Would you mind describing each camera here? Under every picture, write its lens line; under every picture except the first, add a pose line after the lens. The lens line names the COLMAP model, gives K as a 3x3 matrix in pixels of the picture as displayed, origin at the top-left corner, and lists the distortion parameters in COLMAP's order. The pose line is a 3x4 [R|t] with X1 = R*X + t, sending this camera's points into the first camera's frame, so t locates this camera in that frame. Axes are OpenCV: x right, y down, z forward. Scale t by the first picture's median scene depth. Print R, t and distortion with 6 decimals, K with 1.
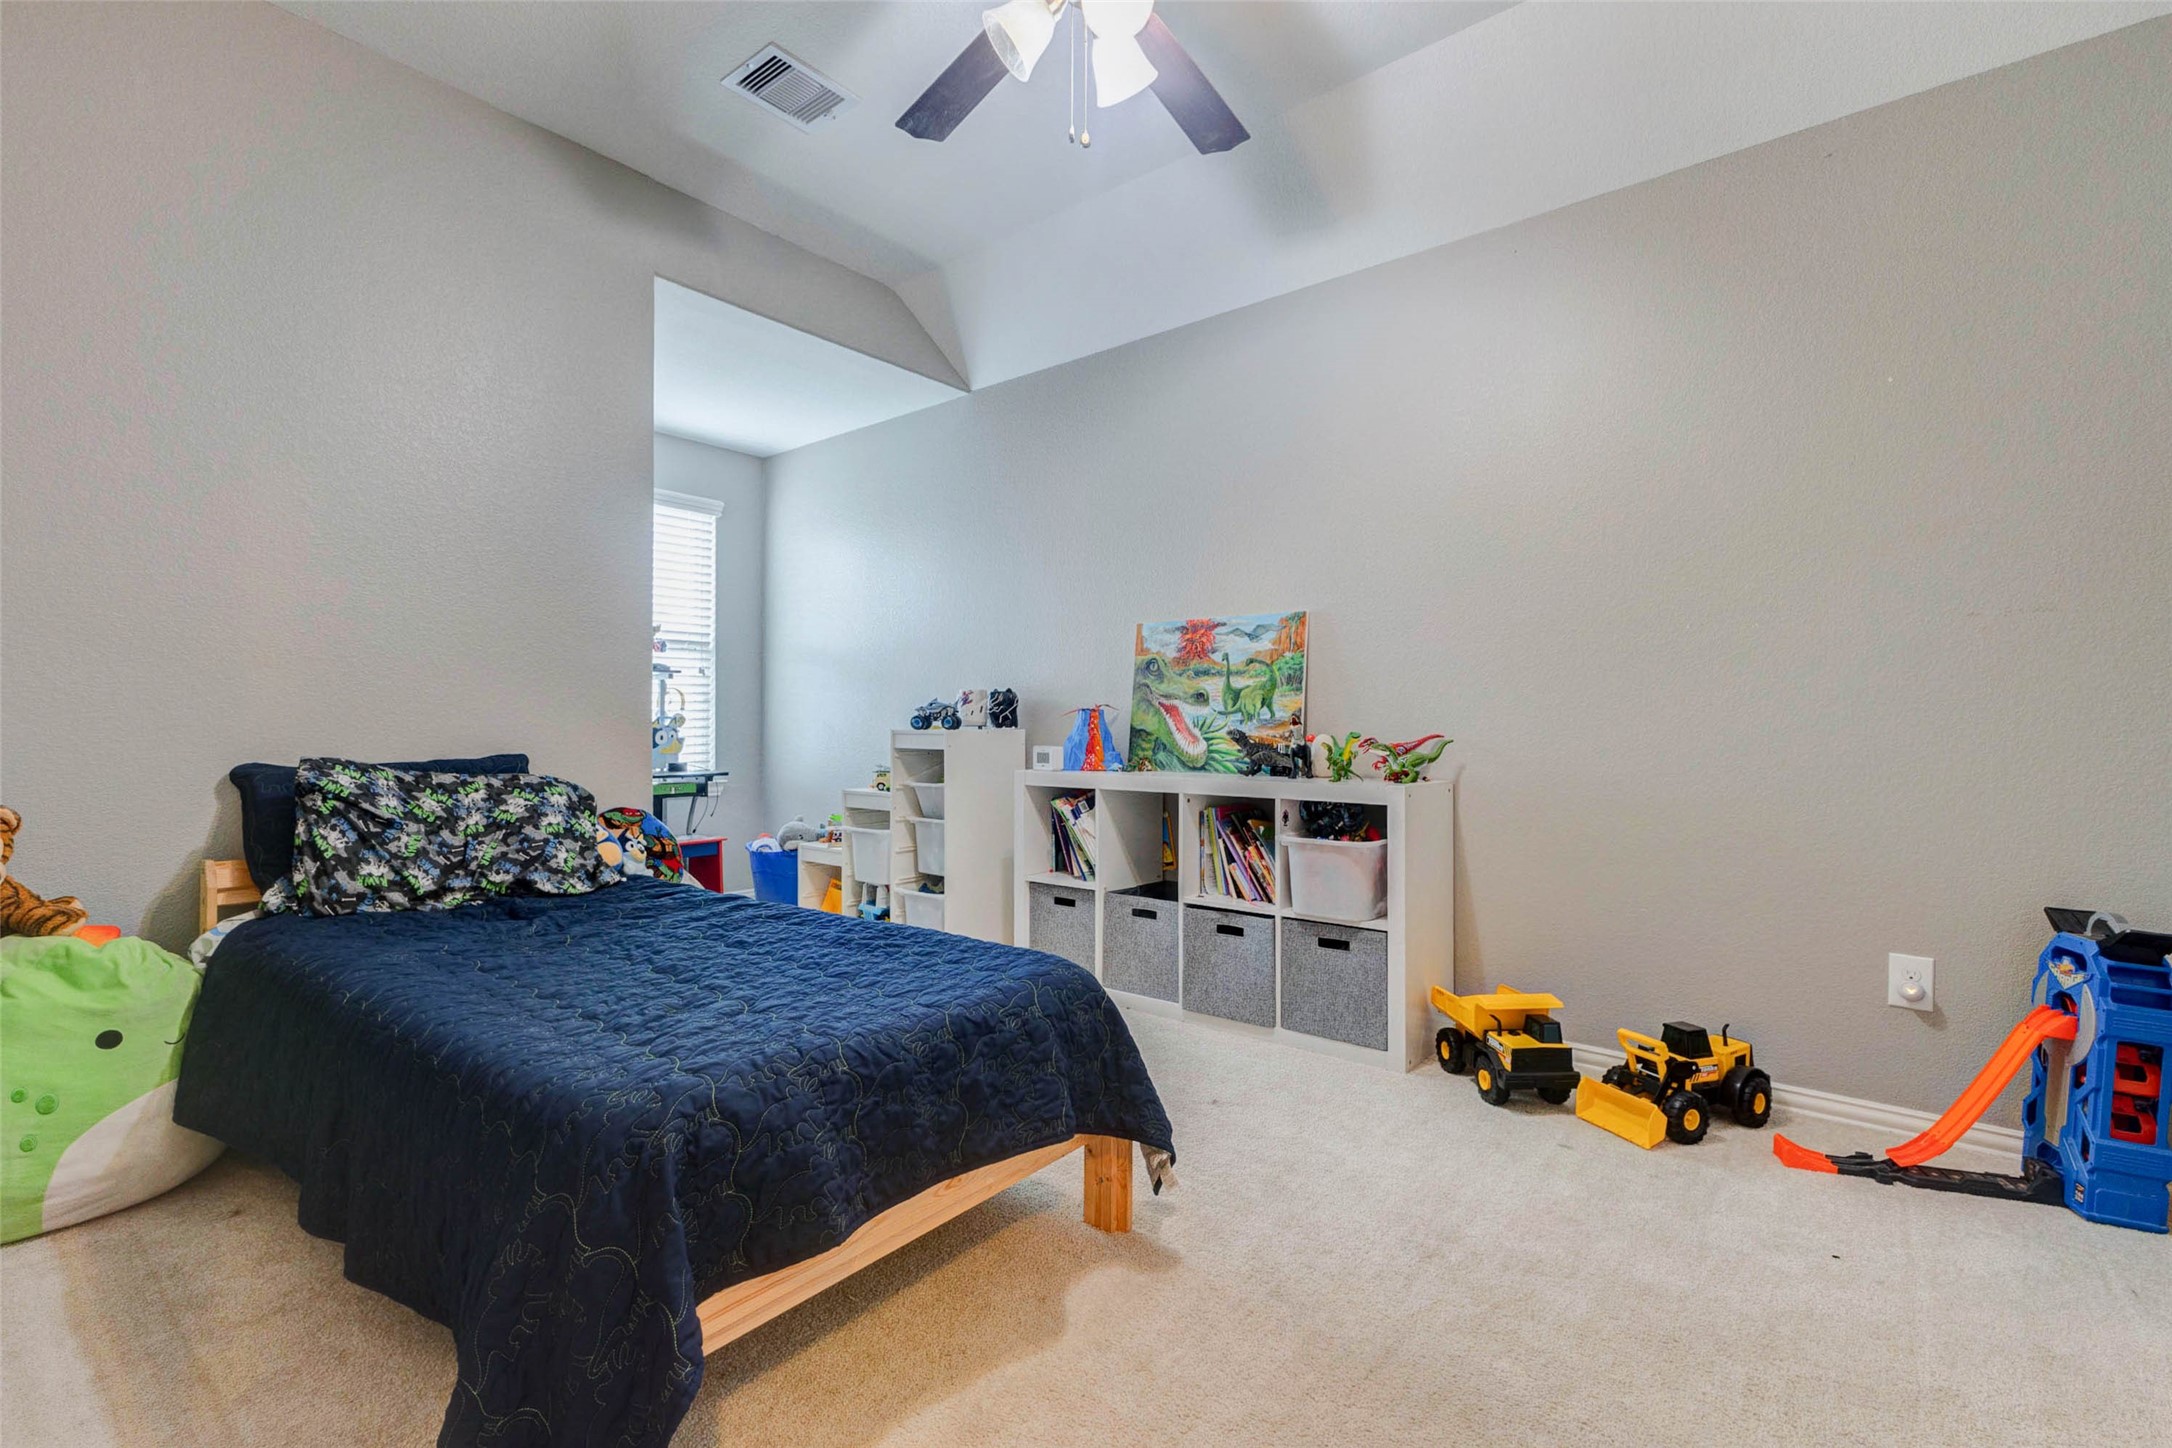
lens RADIAL K [[949.0, 0, 1097.2], [0, 949.0, 719.8], [0, 0, 1]] dist [0.008212, -0.001166]
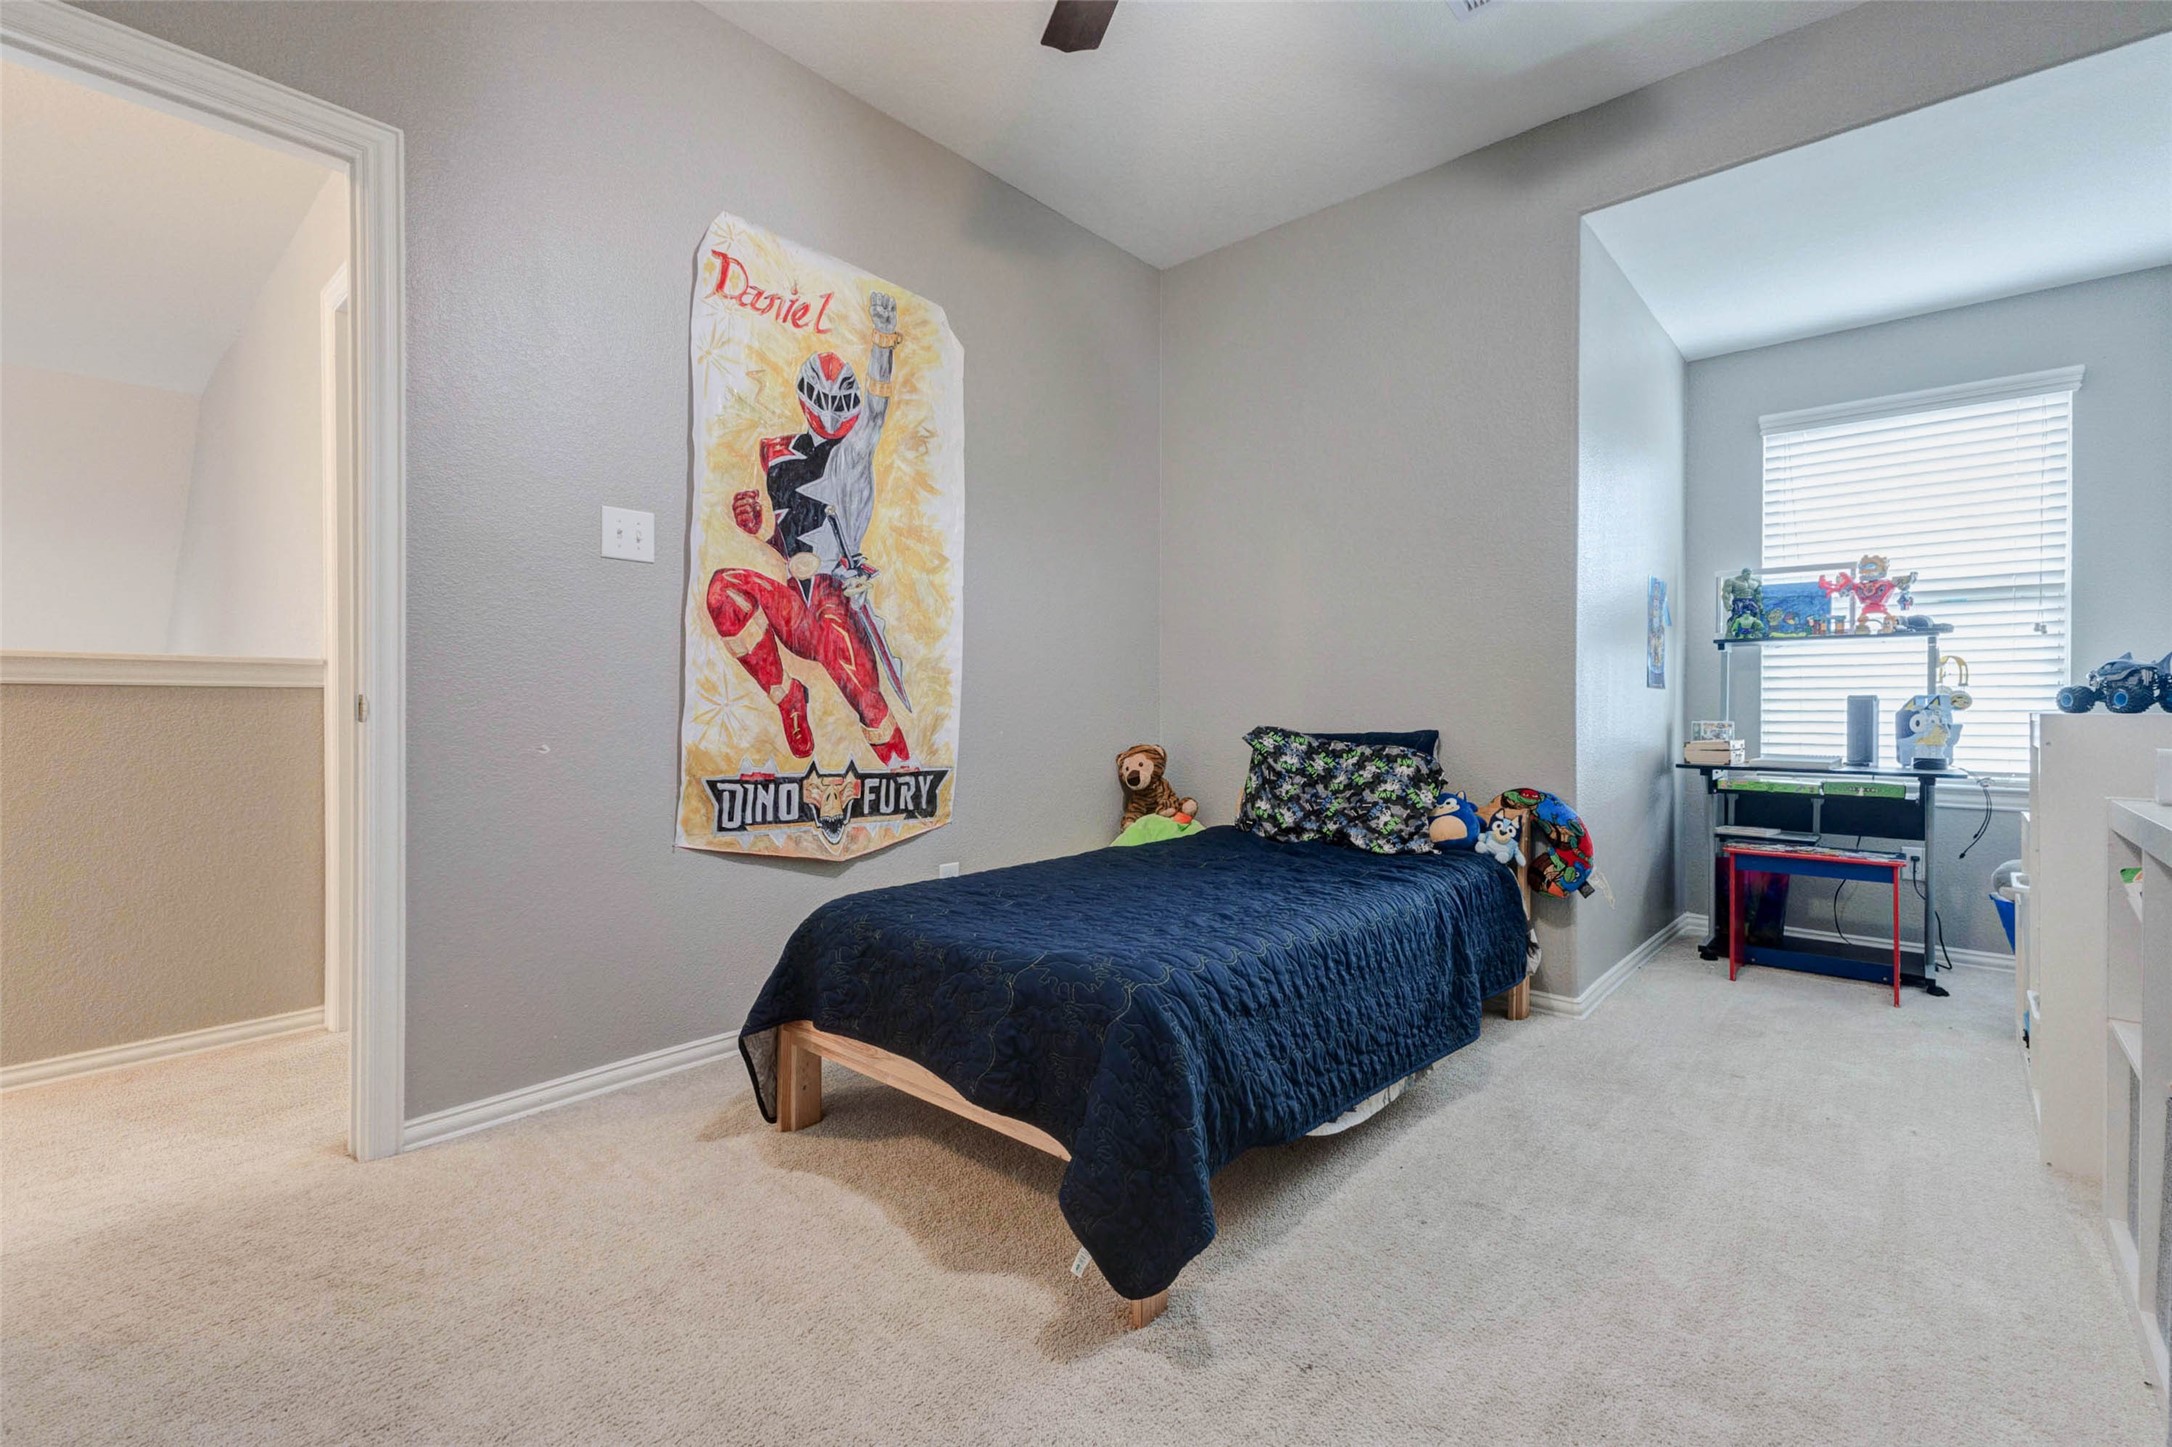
lens RADIAL K [[949.0, 0, 1090.0], [0, 949.0, 717.8], [0, 0, 1]] dist [0.008212, -0.001166]
pose [[-0.044395, 0.006985, -0.998990, 0.594928], [0.001222, 0.999975, 0.006938, 0.014443], [0.999013, -0.000913, -0.044402, 0.711717]]
